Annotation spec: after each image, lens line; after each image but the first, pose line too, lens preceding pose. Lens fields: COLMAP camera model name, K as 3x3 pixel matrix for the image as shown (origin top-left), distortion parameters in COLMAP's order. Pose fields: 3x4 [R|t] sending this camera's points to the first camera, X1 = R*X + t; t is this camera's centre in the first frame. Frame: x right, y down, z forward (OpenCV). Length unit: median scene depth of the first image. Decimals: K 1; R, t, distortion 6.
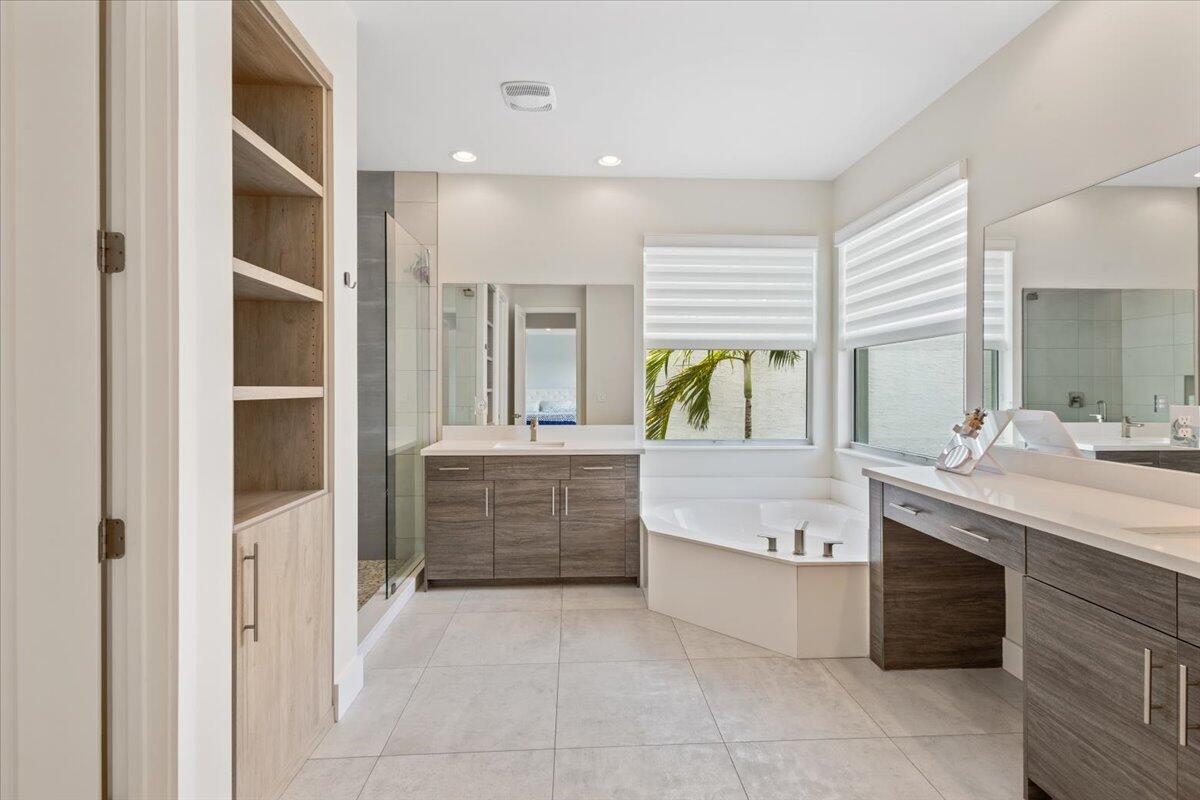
lens RADIAL K [[550.3, 0, 600.8], [0, 550.3, 396.9], [0, 0, 1]] dist [0.003054, -0.000322]
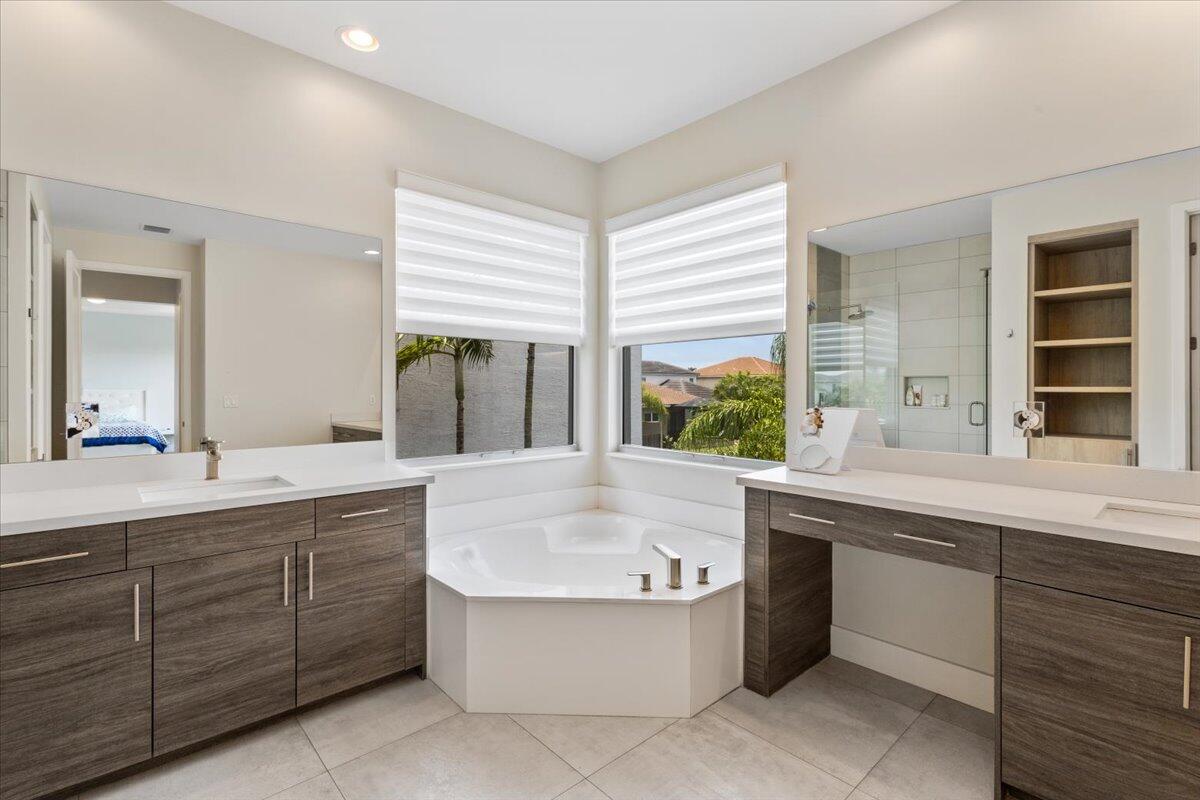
lens RADIAL K [[550.3, 0, 600.8], [0, 550.3, 396.9], [0, 0, 1]] dist [0.003054, -0.000322]
pose [[0.773549, -0.008191, 0.633684, -0.195224], [0.009825, 0.999951, 0.000931, -0.002234], [-0.633661, 0.005506, 0.773591, 0.337713]]
